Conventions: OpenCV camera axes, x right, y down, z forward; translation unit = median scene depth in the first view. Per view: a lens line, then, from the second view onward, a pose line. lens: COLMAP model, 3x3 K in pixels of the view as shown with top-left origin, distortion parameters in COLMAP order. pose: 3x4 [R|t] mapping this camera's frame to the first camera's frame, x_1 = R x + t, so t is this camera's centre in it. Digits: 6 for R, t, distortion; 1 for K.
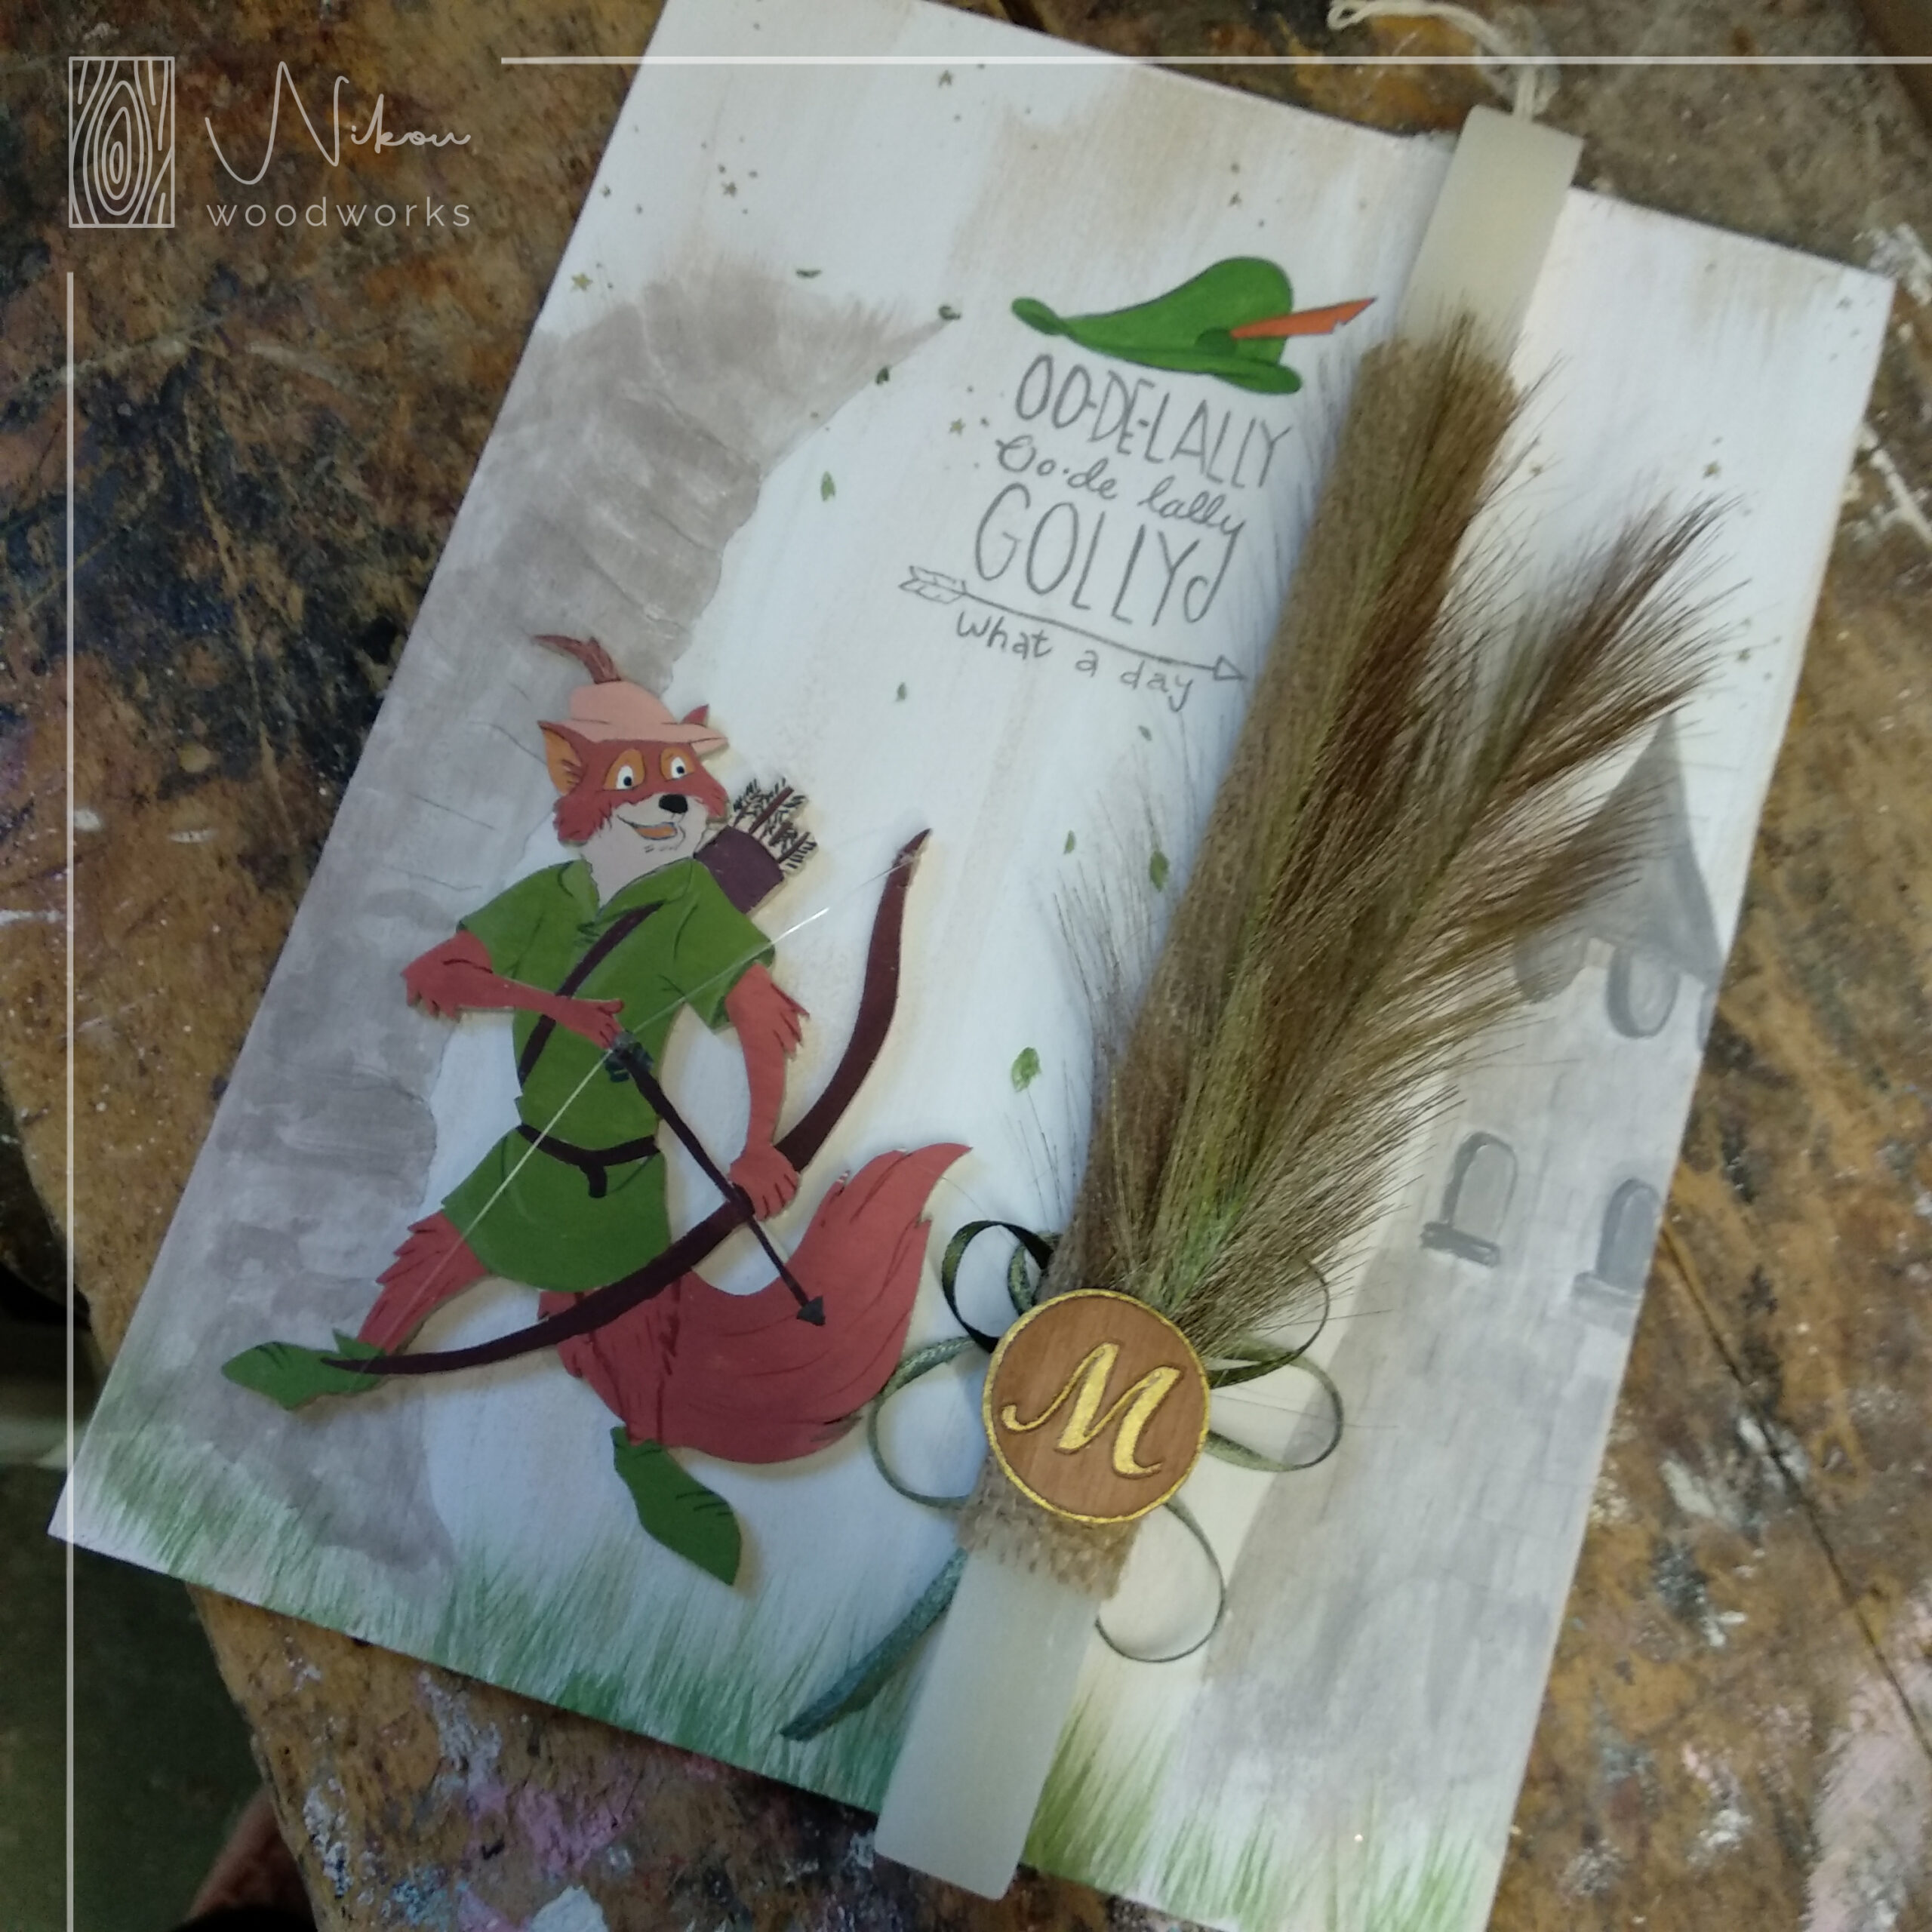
lens RADIAL K [[2069.7, 0, 967.3], [0, 2069.7, 1010.4], [0, 0, 1]] dist [0.068492, -0.196840]
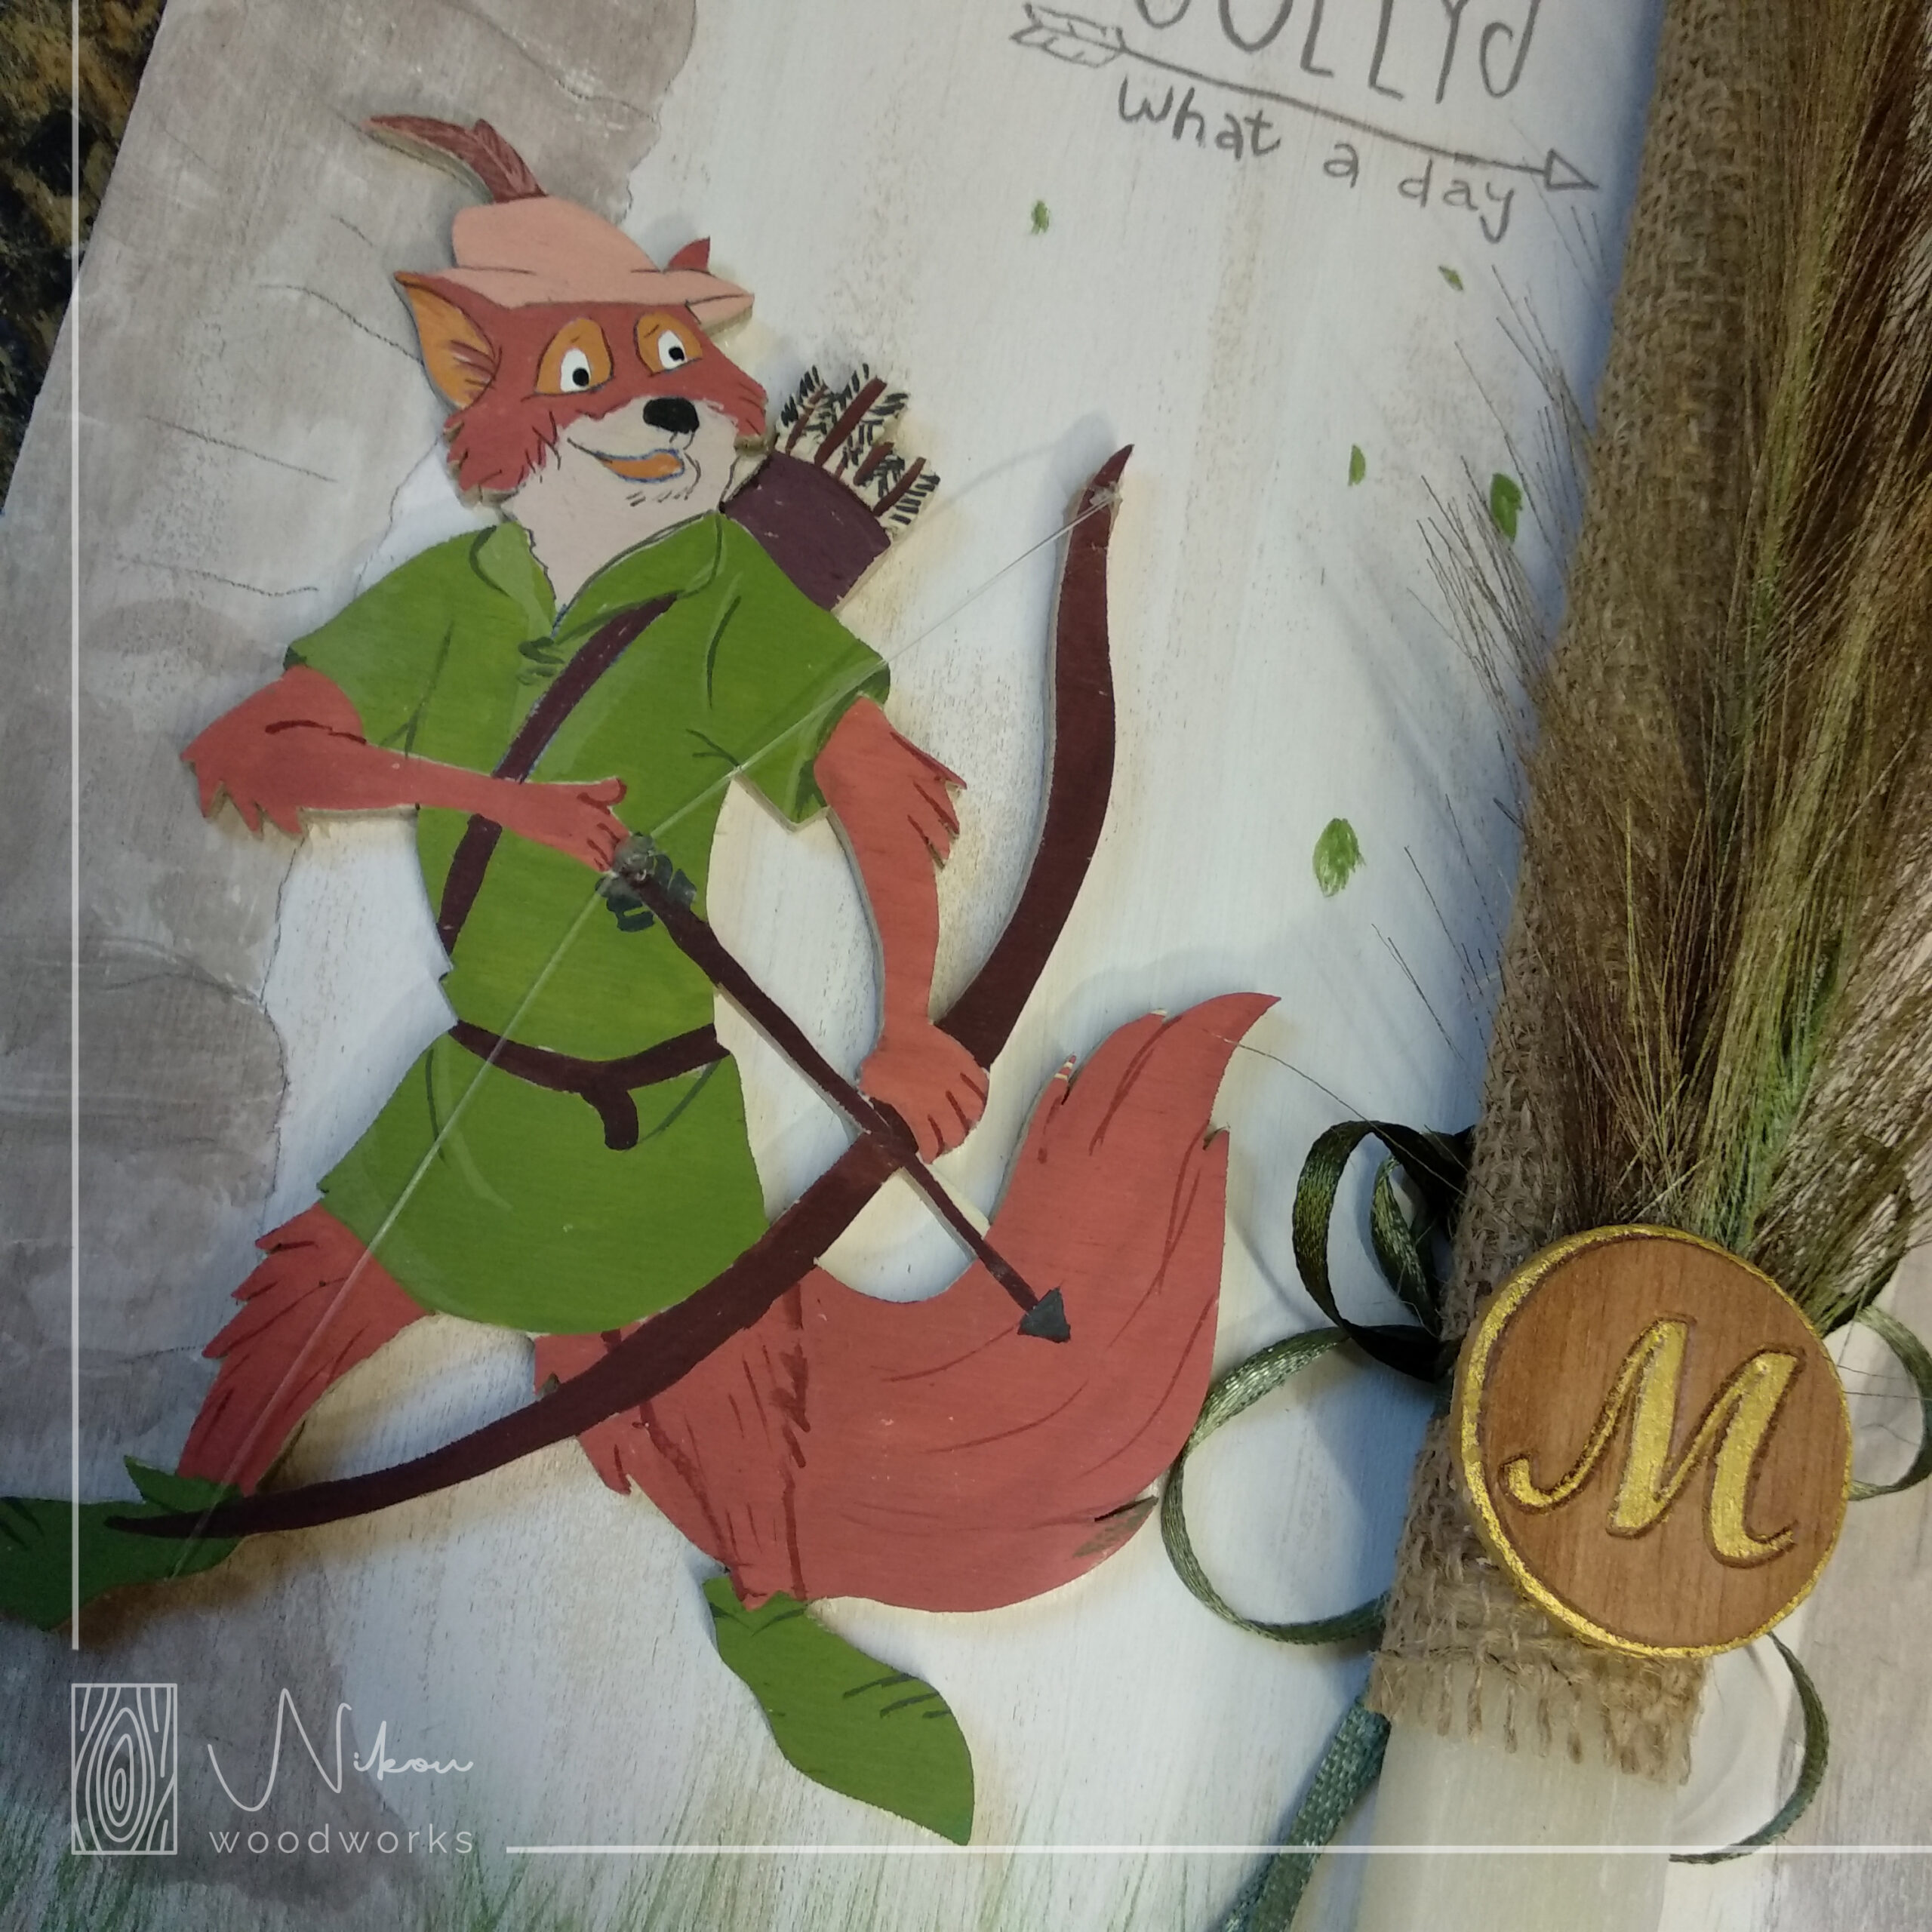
lens RADIAL K [[2069.7, 0, 967.3], [0, 2069.7, 1010.4], [0, 0, 1]] dist [0.068492, -0.196840]
pose [[0.979150, -0.085542, 0.184249, -0.181429], [0.078262, 0.995851, 0.046440, 0.036357], [-0.187457, -0.031052, 0.981782, 0.452840]]
